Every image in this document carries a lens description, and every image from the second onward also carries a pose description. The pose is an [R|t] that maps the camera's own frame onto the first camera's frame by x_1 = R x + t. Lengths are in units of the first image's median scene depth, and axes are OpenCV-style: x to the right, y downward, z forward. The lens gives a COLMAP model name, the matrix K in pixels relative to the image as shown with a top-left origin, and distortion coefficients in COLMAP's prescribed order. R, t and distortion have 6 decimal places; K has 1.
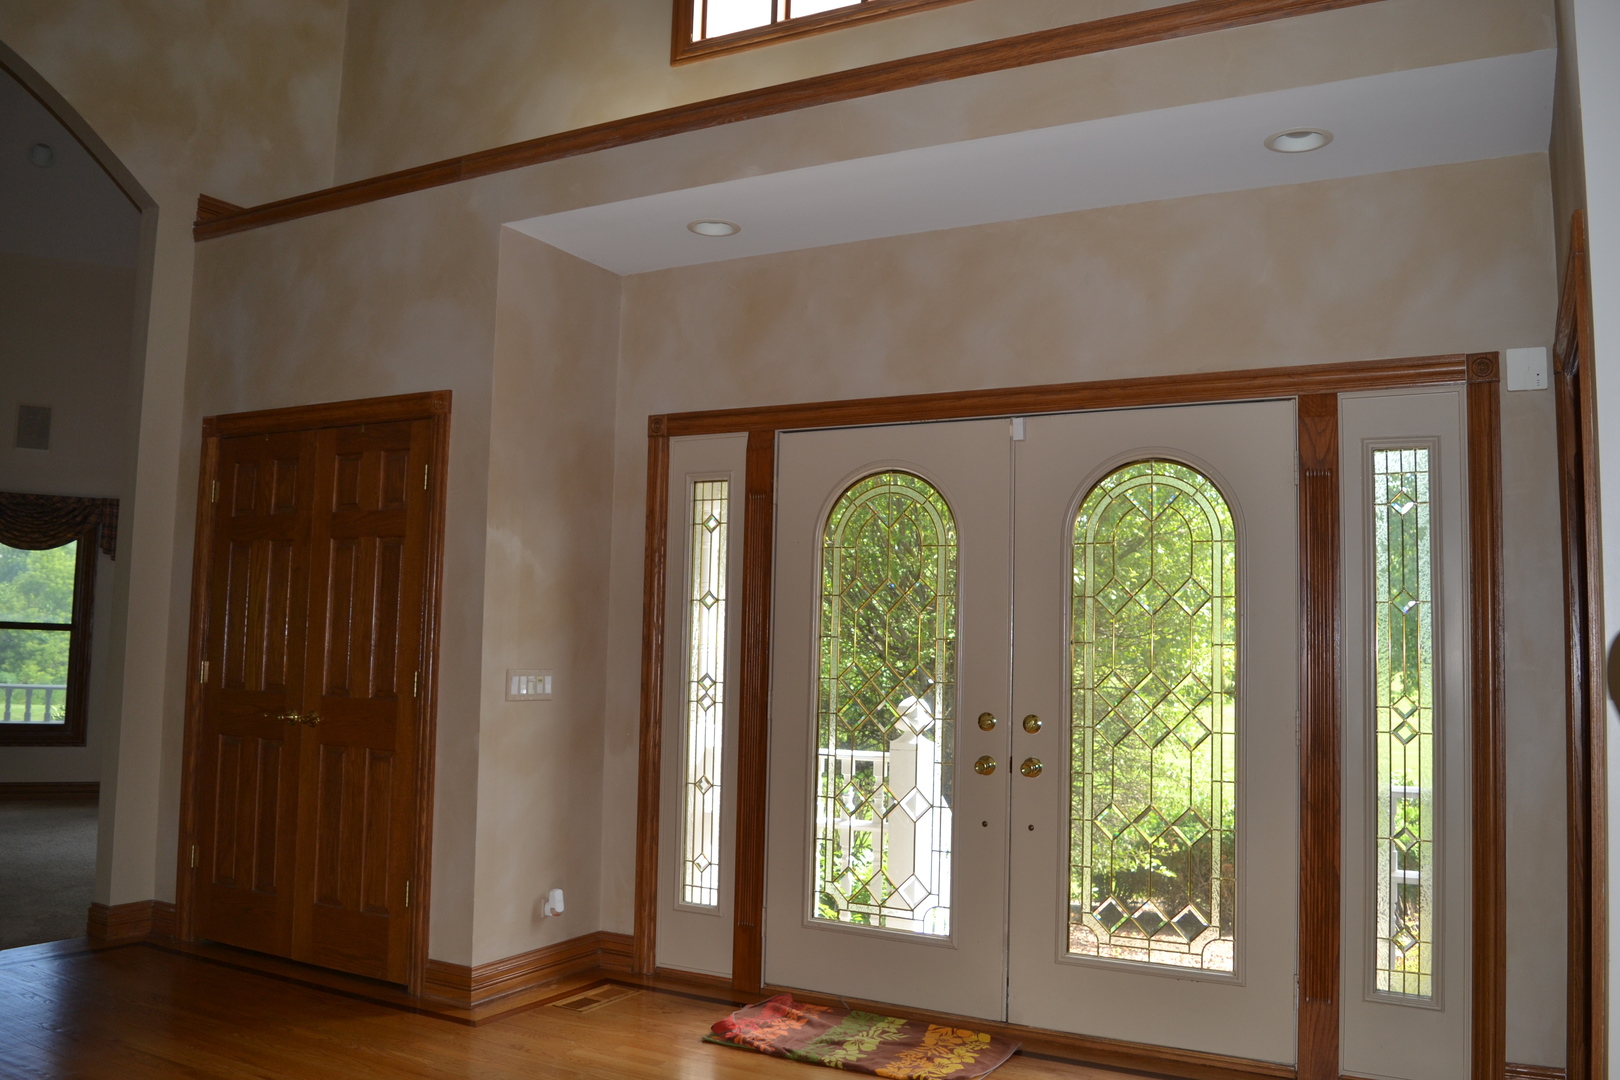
lens RADIAL K [[1293.7, 0, 815.2], [0, 1293.7, 536.4], [0, 0, 1]] dist [-0.092231, 0.023441]
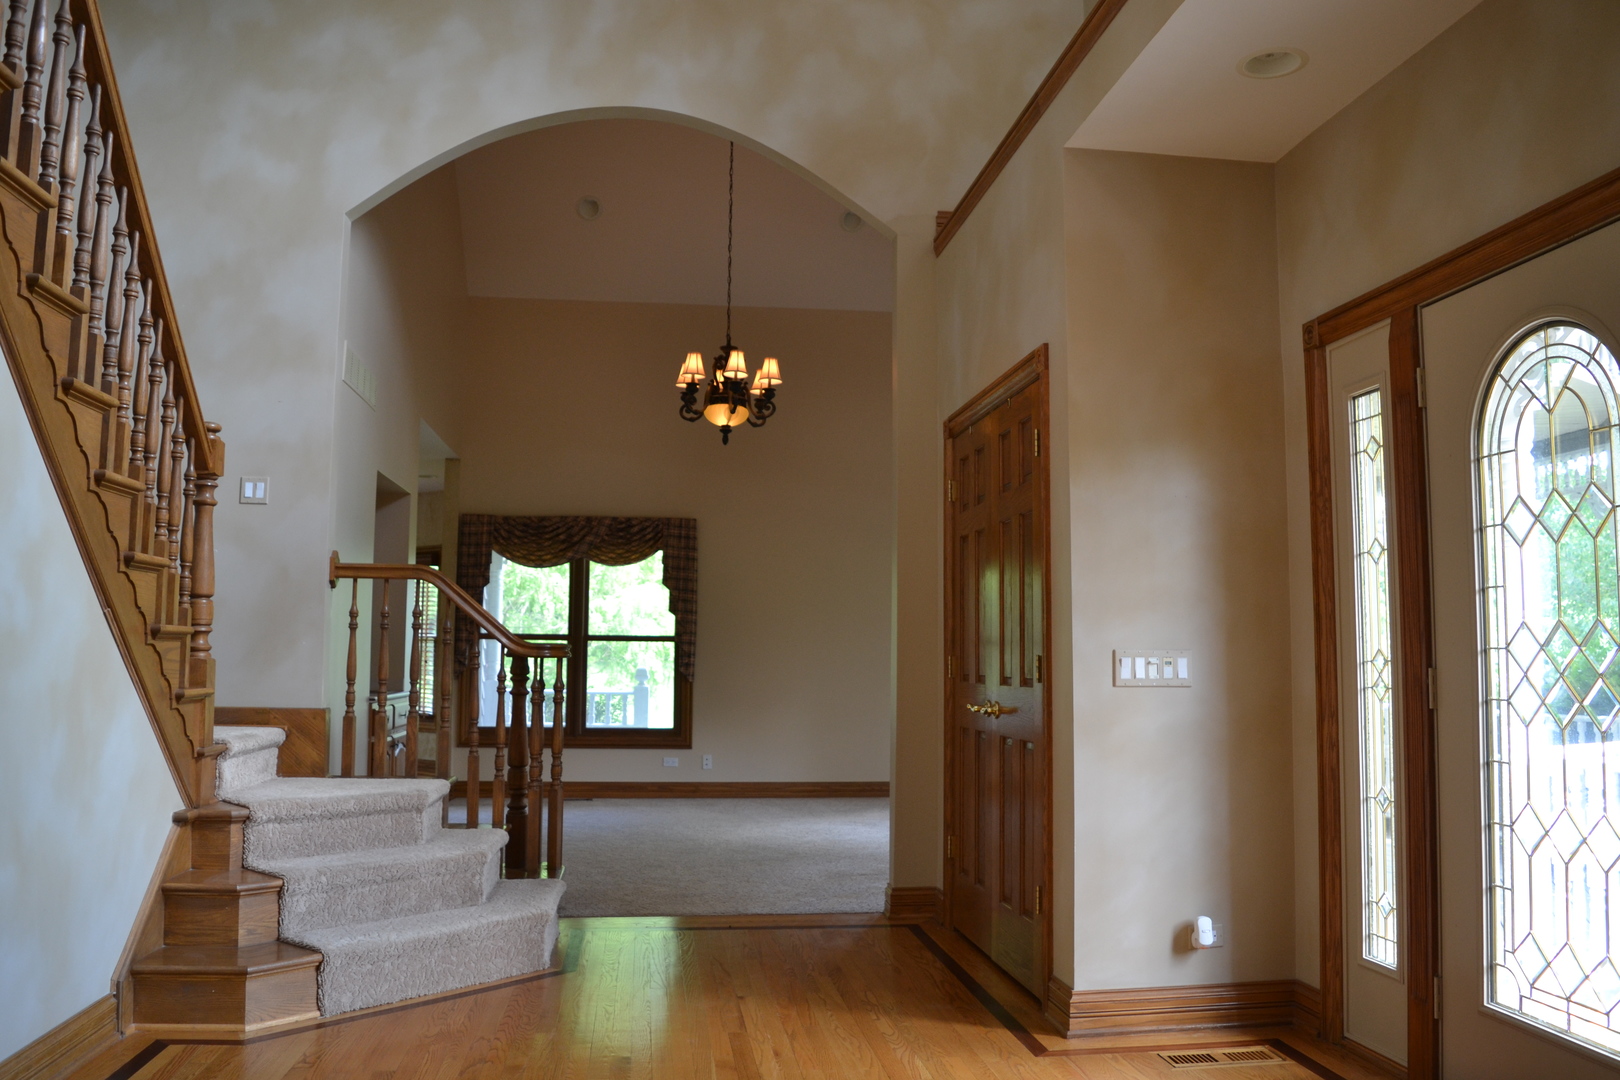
lens RADIAL K [[1293.7, 0, 813.9], [0, 1293.7, 546.3], [0, 0, 1]] dist [-0.092231, 0.023441]
pose [[0.591714, -0.088304, -0.801297, 0.314868], [0.078345, 0.995577, -0.051860, 0.059413], [0.802332, -0.032091, 0.596015, 0.305836]]
